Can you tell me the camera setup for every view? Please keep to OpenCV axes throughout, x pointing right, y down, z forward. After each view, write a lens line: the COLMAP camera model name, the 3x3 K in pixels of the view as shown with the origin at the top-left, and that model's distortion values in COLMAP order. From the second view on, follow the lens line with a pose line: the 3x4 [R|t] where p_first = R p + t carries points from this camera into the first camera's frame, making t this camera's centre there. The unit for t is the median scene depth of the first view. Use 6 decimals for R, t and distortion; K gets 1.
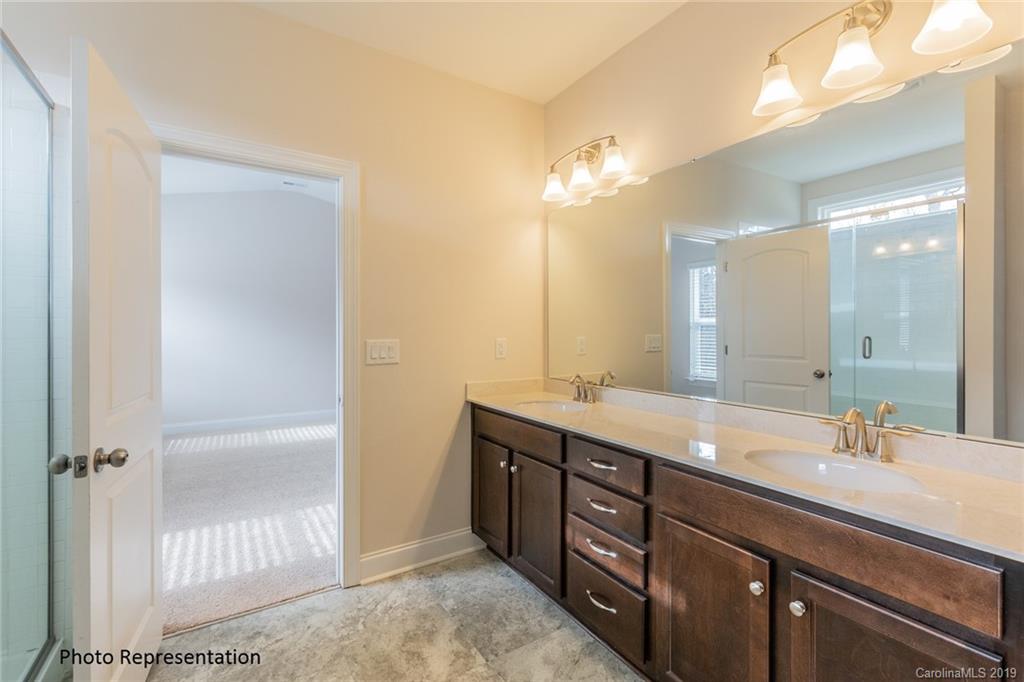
lens RADIAL K [[450.7, 0, 511.5], [0, 450.7, 335.1], [0, 0, 1]] dist [0.001423, 0.000091]
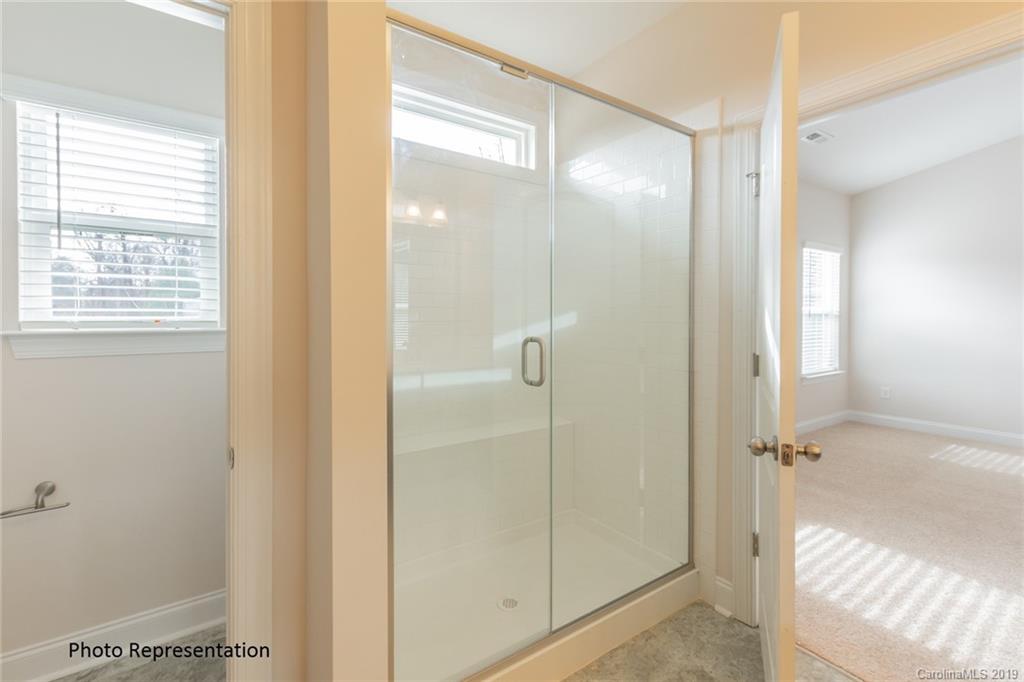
lens RADIAL K [[450.7, 0, 516.7], [0, 450.7, 316.9], [0, 0, 1]] dist [0.001423, 0.000091]
pose [[0.036251, 0.003215, -0.999338, 0.130976], [-0.007886, 0.999965, 0.002931, -0.003241], [0.999312, 0.007774, 0.036275, 0.308913]]
